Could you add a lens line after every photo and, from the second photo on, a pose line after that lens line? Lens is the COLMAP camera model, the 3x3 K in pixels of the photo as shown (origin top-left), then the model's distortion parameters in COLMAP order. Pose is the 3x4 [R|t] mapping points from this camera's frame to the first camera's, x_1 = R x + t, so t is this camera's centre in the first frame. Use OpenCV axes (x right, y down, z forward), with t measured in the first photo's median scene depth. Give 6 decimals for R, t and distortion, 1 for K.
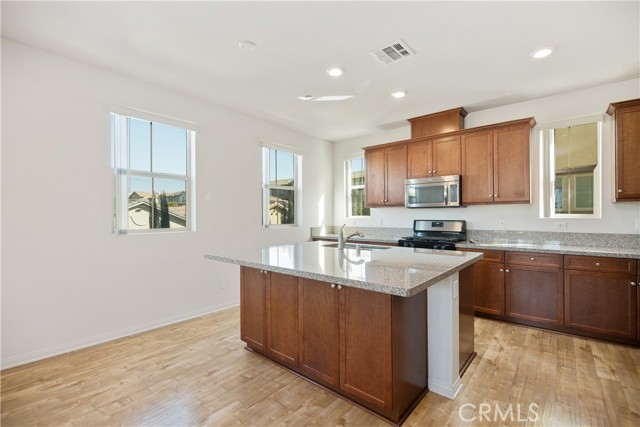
lens RADIAL K [[290.9, 0, 308.3], [0, 290.9, 215.3], [0, 0, 1]] dist [-0.027868, 0.000641]
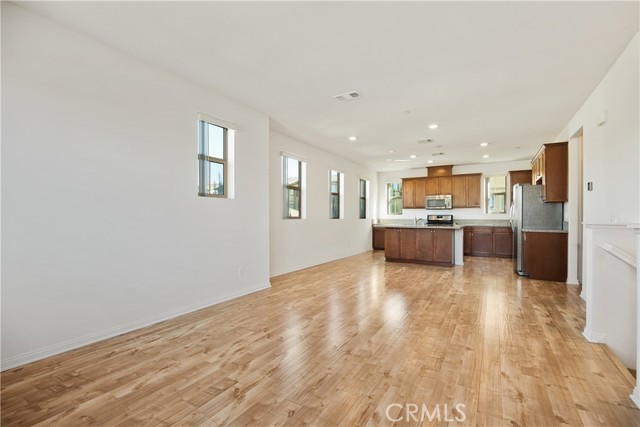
lens RADIAL K [[289.5, 0, 321.3], [0, 289.5, 215.3], [0, 0, 1]] dist [-0.007206, -0.004646]
pose [[0.979327, 0.009835, 0.202046, -0.898226], [-0.006881, 0.999859, -0.015316, 0.061019], [-0.202168, 0.013609, 0.979256, -0.971527]]
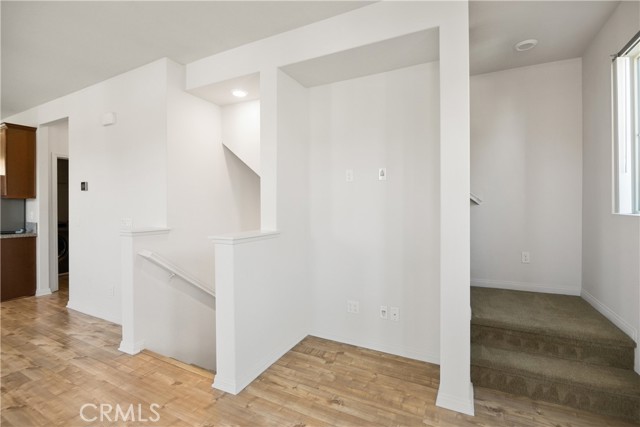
lens RADIAL K [[290.9, 0, 323.1], [0, 290.9, 208.7], [0, 0, 1]] dist [-0.027868, 0.000641]
pose [[-0.270976, -0.000880, 0.962586, -0.877797], [0.015462, 0.999867, 0.005267, 0.022555], [-0.962462, 0.016311, -0.270927, -0.709821]]
